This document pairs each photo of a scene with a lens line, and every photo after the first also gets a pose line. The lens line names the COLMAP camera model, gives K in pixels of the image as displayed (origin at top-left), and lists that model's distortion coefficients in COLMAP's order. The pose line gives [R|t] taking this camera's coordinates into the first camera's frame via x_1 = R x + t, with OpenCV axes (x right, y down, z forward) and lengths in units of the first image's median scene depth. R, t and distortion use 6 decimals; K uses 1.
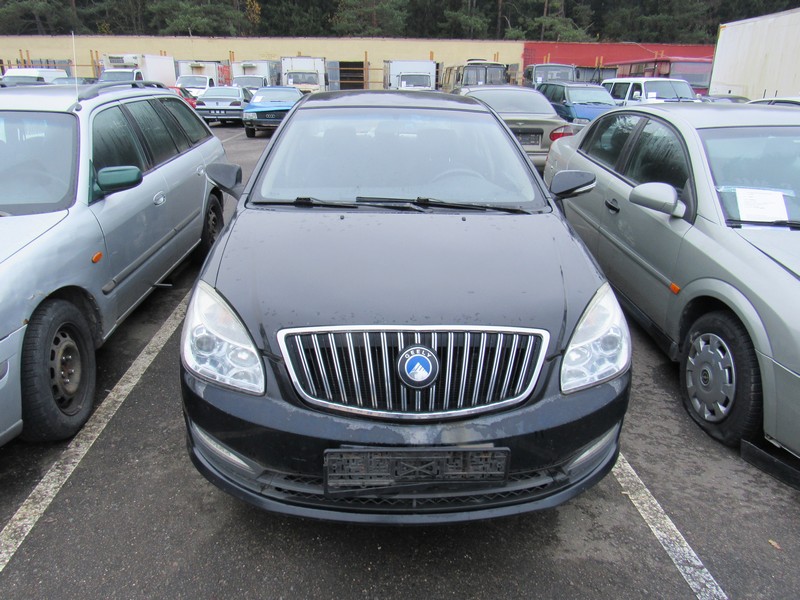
lens RADIAL K [[566.9, 0, 400.0], [0, 566.9, 300.0], [0, 0, 1]] dist [-0.017077, -0.005626]
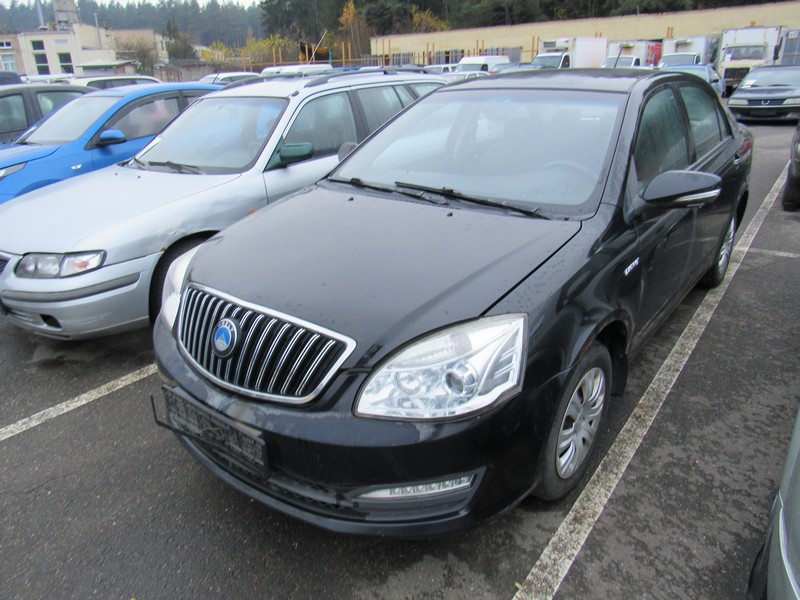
lens RADIAL K [[569.5, 0, 400.0], [0, 569.5, 300.0], [0, 0, 1]] dist [-0.011646, 0.001940]
pose [[0.751652, 0.209174, -0.625512, 0.554200], [-0.192386, 0.976669, 0.095420, -0.069753], [0.630878, 0.048617, 0.774358, 0.220924]]
